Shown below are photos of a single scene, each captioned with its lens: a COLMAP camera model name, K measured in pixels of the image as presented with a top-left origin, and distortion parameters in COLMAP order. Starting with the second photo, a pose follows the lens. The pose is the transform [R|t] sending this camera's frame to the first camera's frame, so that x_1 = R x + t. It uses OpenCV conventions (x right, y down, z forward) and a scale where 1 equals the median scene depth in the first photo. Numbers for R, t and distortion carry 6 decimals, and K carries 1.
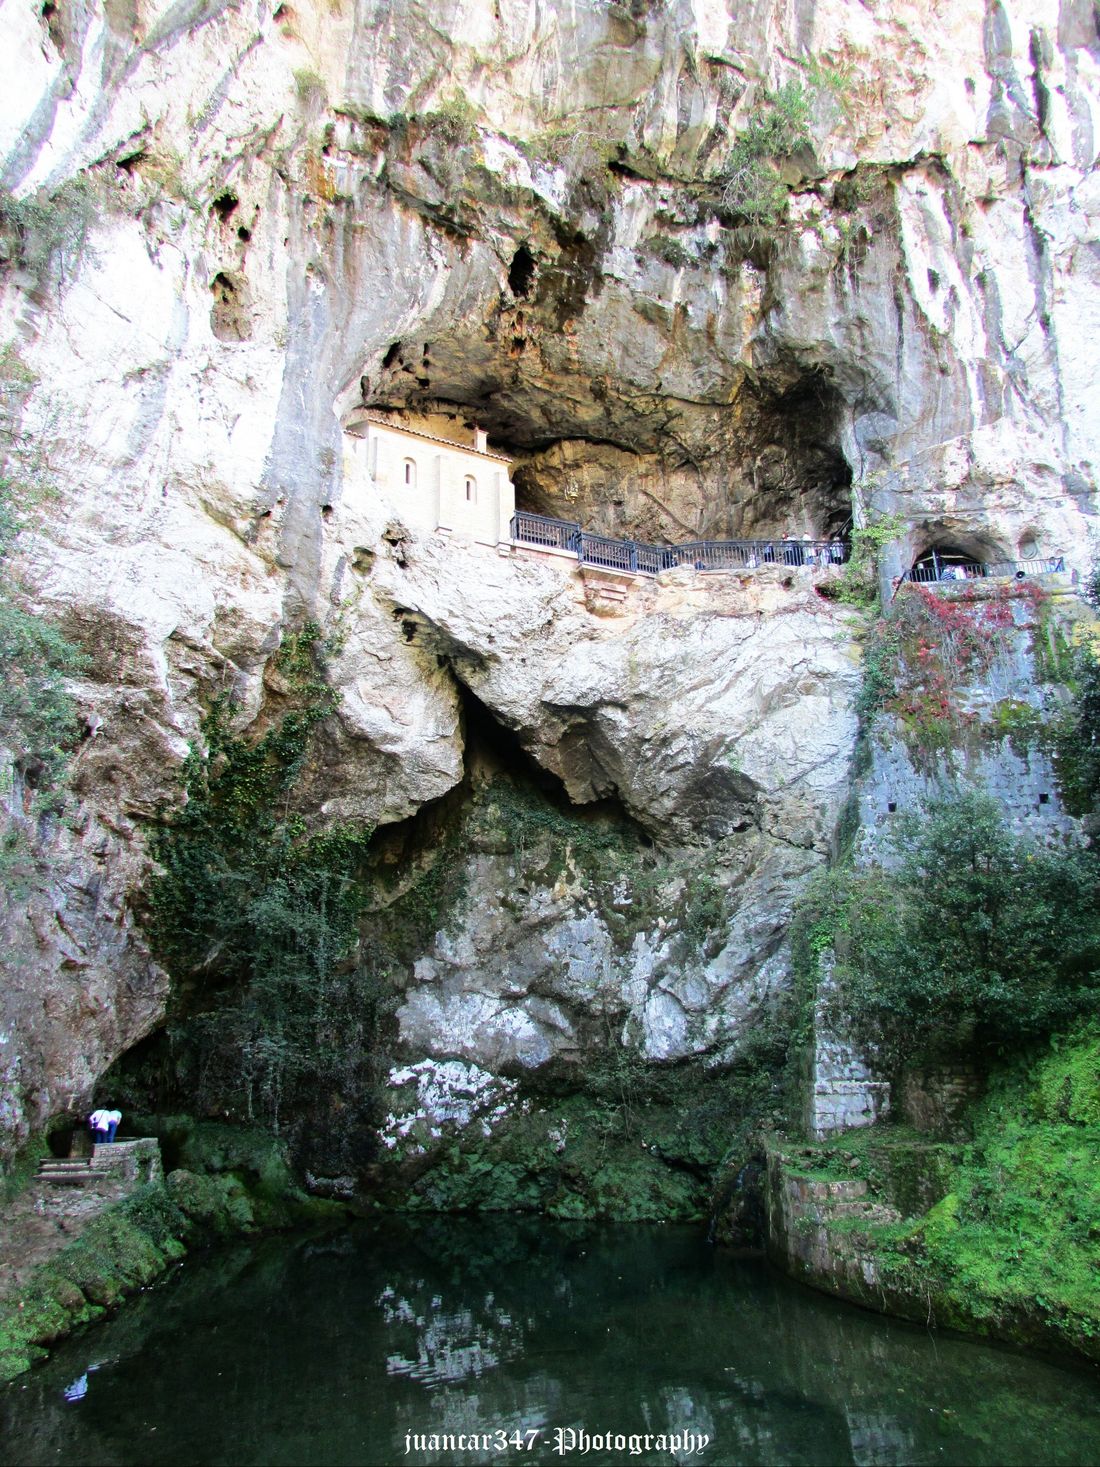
lens RADIAL K [[1068.3, 0, 550.0], [0, 1068.3, 733.5], [0, 0, 1]] dist [0.001439, 0.003242]
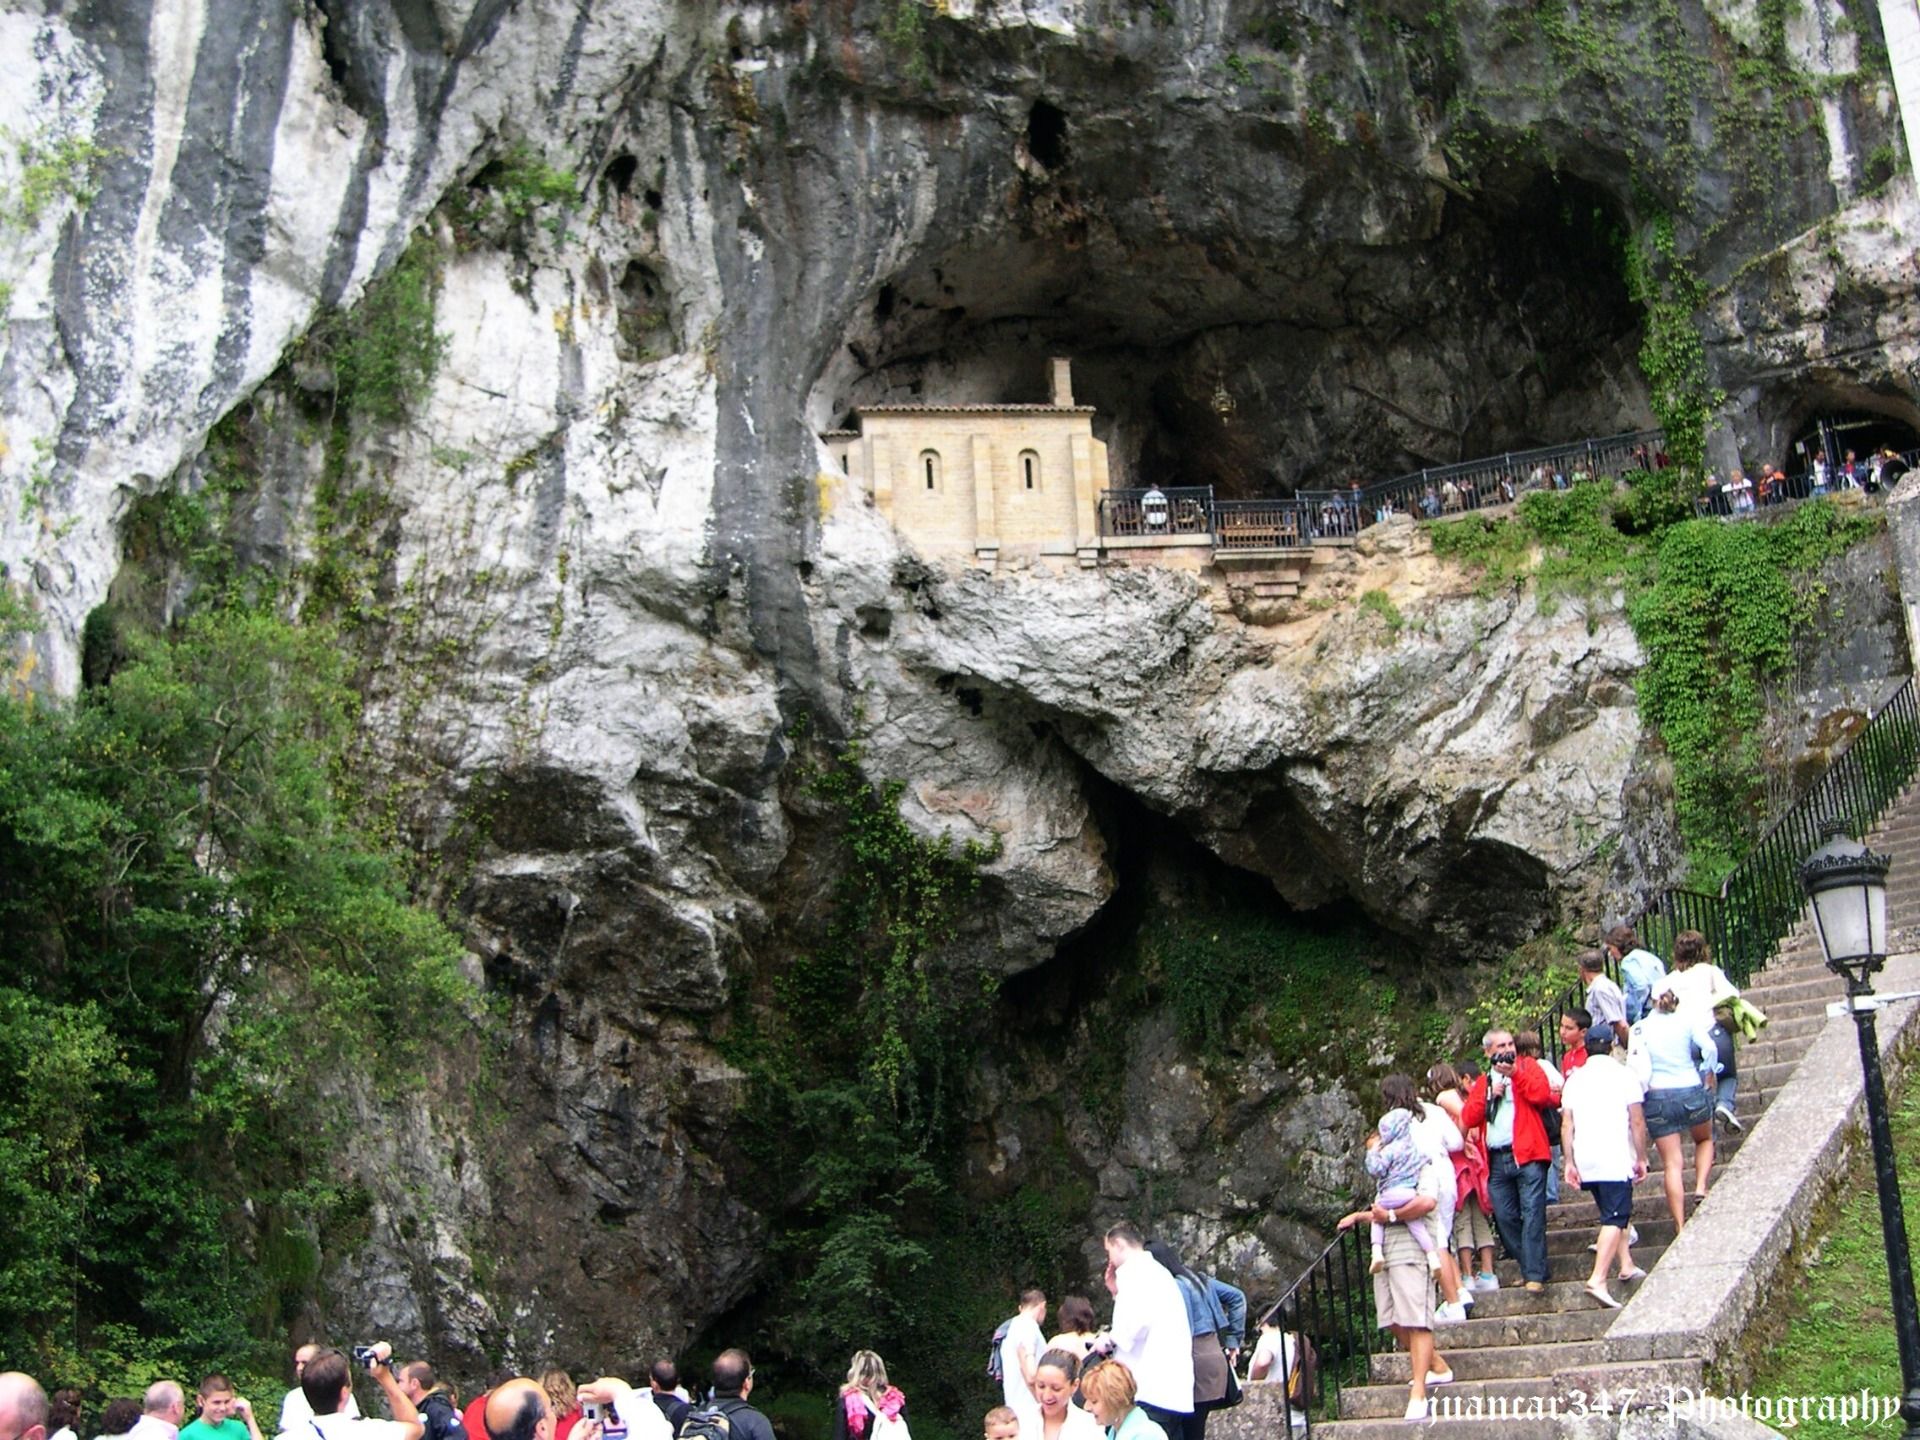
lens RADIAL K [[2230.2, 0, 959.0], [0, 2230.2, 804.3], [0, 0, 1]] dist [-0.145434, 0.347426]
pose [[0.916495, -0.120068, -0.381604, 0.381865], [0.150491, 0.987306, 0.050786, -0.102080], [0.370662, -0.103973, 0.922930, -0.301055]]
